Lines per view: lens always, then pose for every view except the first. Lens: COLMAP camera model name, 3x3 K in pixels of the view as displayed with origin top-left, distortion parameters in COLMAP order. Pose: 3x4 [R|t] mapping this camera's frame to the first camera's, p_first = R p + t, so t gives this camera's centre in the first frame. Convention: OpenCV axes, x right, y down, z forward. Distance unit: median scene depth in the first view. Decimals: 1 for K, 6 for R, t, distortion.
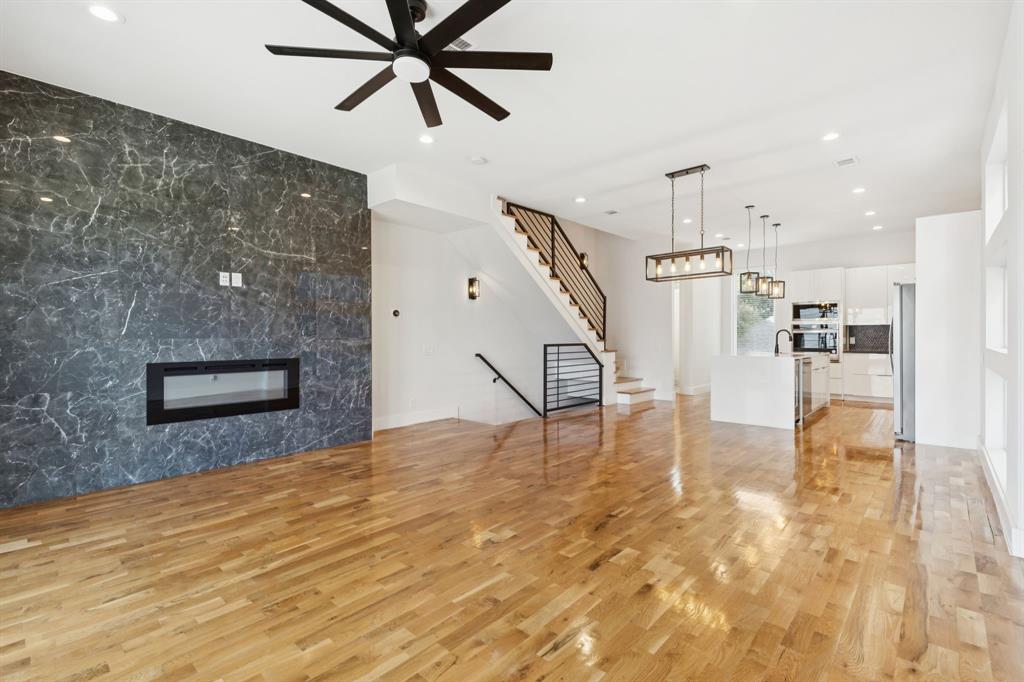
lens RADIAL K [[462.8, 0, 515.7], [0, 462.8, 338.7], [0, 0, 1]] dist [0.012464, -0.000229]
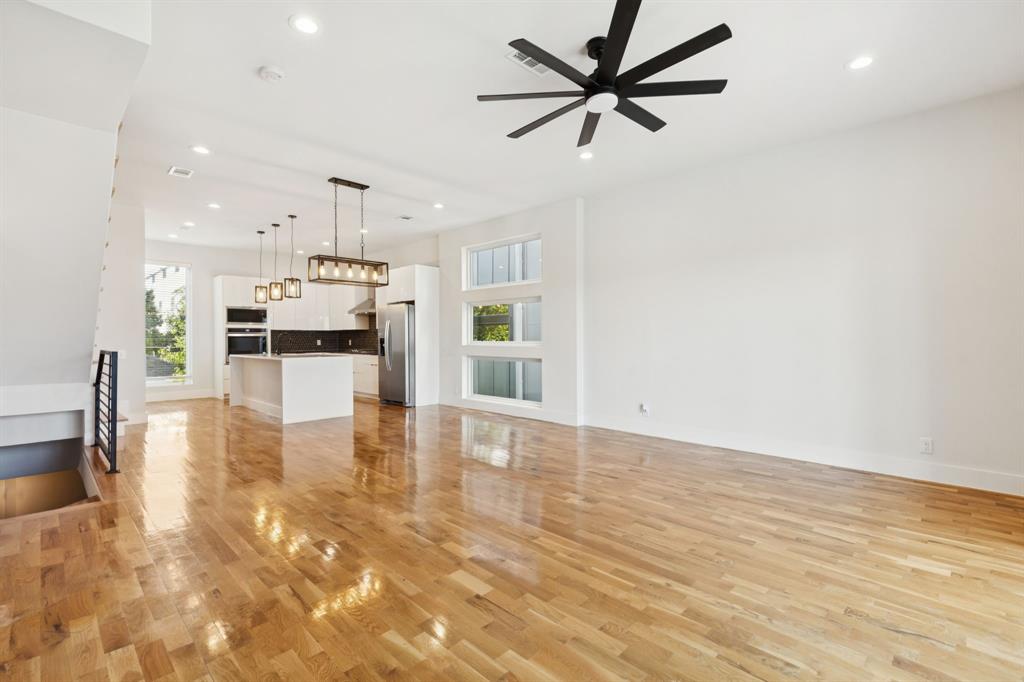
lens RADIAL K [[462.8, 0, 515.6], [0, 462.8, 340.2], [0, 0, 1]] dist [0.012464, -0.000229]
pose [[0.044936, 0.003023, 0.998985, -0.727891], [0.003132, 0.999990, -0.003167, 0.002397], [-0.998985, 0.003271, 0.044926, 0.618386]]
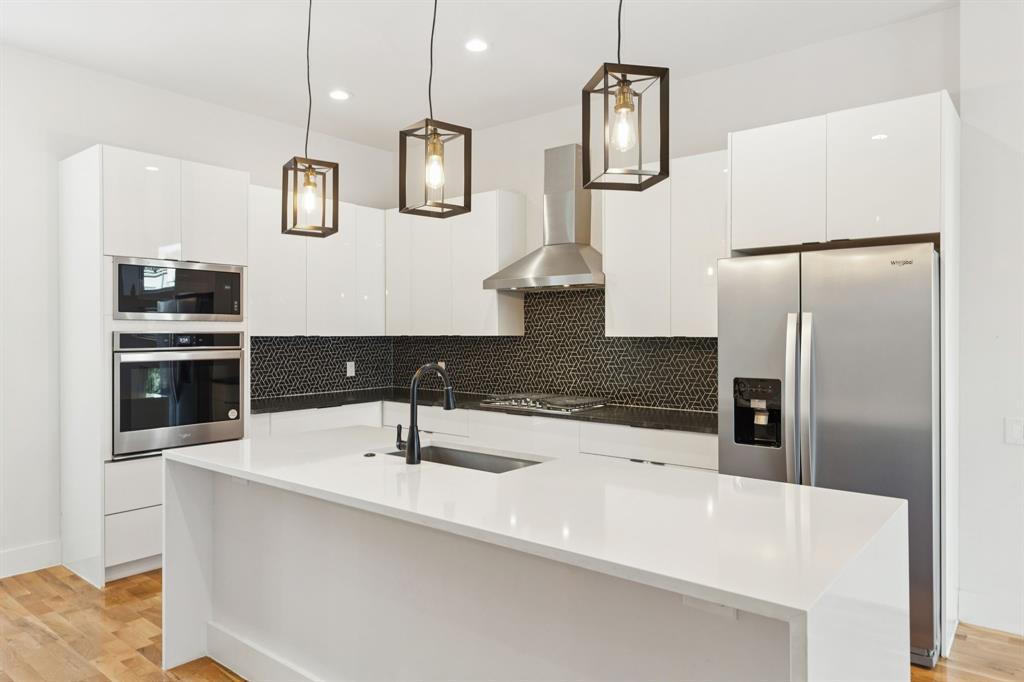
lens RADIAL K [[675.1, 0, 510.2], [0, 675.1, 338.1], [0, 0, 1]] dist [-0.004019, -0.000318]
pose [[-0.047854, 0.002806, 0.998850, 0.335678], [0.003832, 0.999989, -0.002626, -0.047996], [-0.998847, 0.003702, -0.047864, 1.479490]]
